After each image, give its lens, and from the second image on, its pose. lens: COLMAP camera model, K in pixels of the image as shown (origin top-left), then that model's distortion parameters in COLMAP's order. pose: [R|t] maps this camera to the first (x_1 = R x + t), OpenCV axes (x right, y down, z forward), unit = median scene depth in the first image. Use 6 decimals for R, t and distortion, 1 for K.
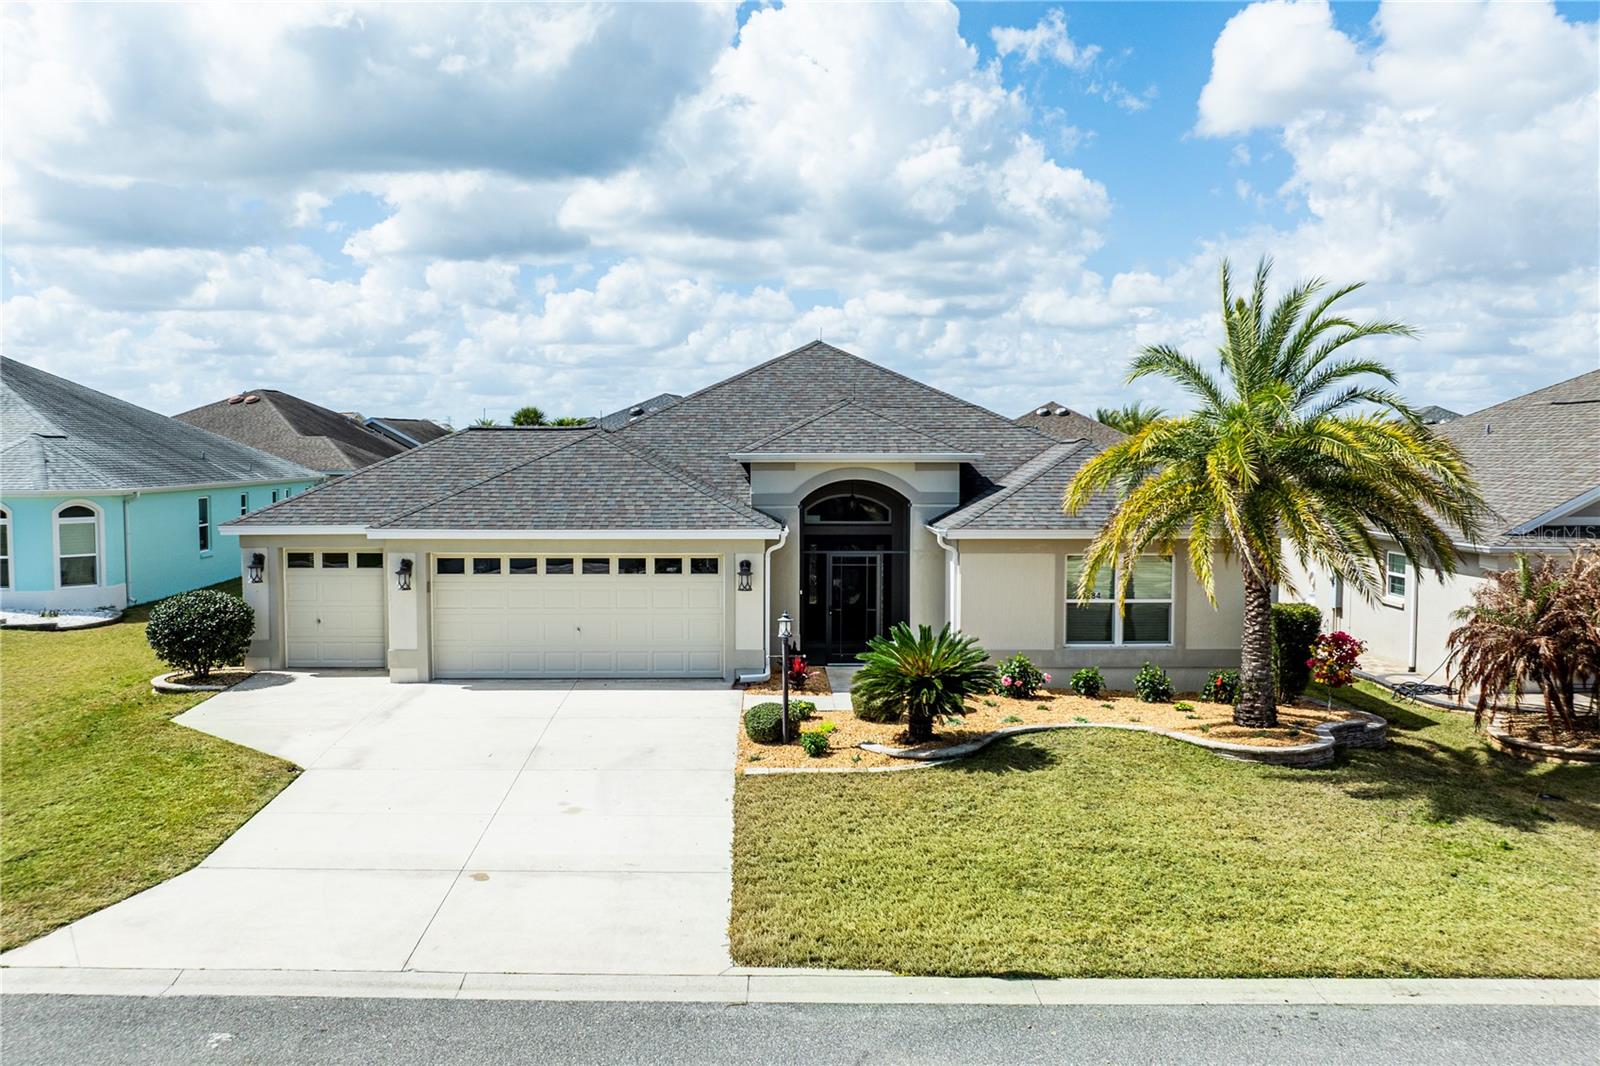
lens RADIAL K [[1347.7, 0, 833.1], [0, 1347.7, 532.4], [0, 0, 1]] dist [-0.022981, -0.006925]
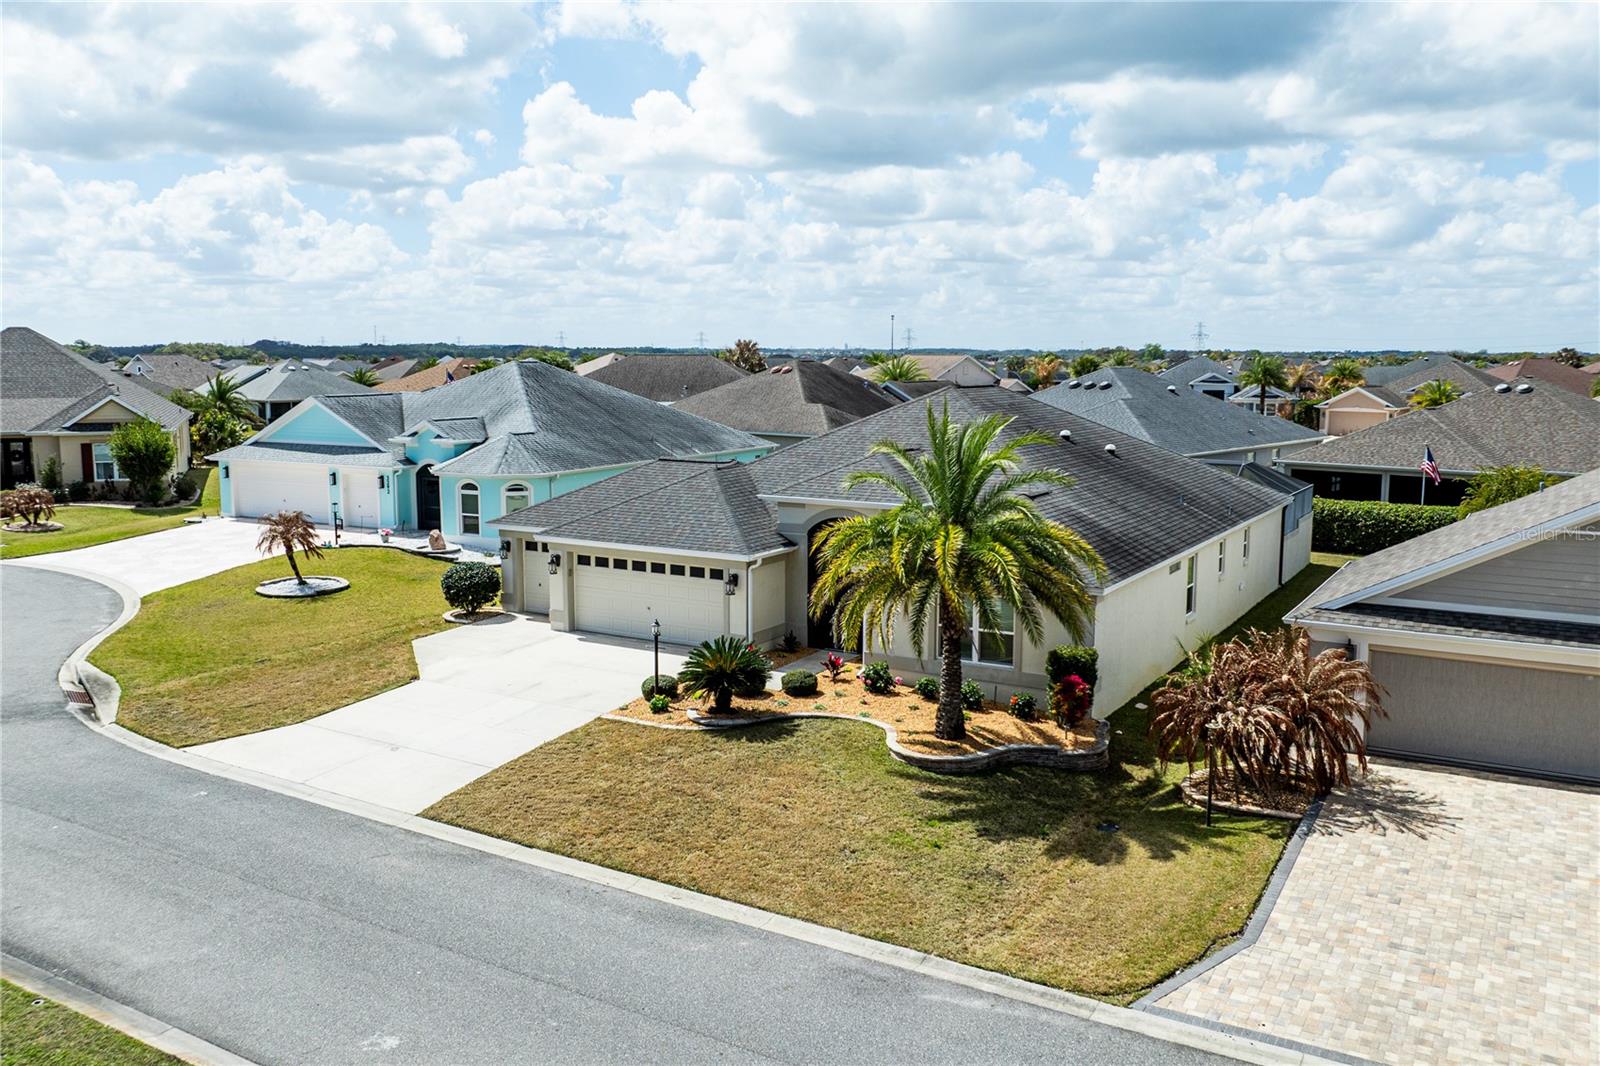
lens RADIAL K [[1347.7, 0, 833.1], [0, 1347.7, 532.4], [0, 0, 1]] dist [-0.022981, -0.006925]
pose [[0.851760, 0.075665, -0.518439, 0.799413], [-0.037874, 0.995820, 0.083113, -0.153673], [0.522561, -0.051156, 0.851066, -0.198589]]
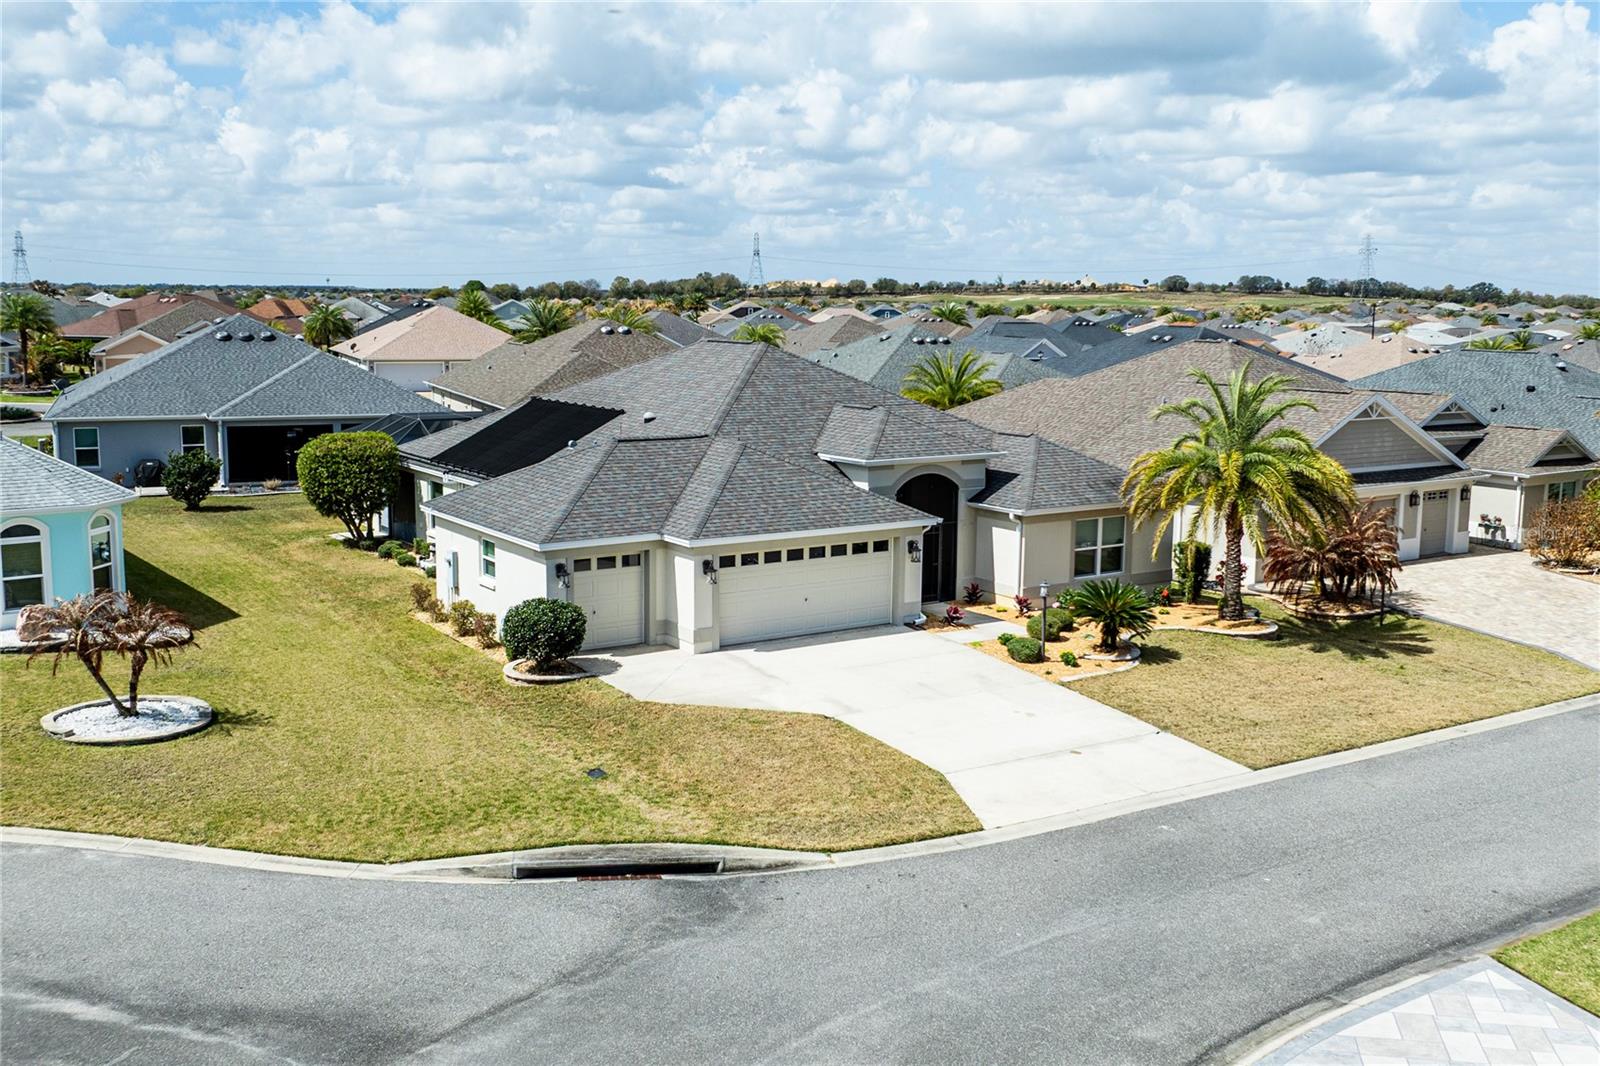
lens RADIAL K [[1500.7, 0, 898.5], [0, 1500.7, 532.8], [0, 0, 1]] dist [-0.015694, -0.003789]
pose [[0.832687, -0.073036, 0.548906, -0.967013], [0.019039, 0.994454, 0.103437, -0.155519], [-0.553417, -0.075680, 0.829459, -0.320760]]
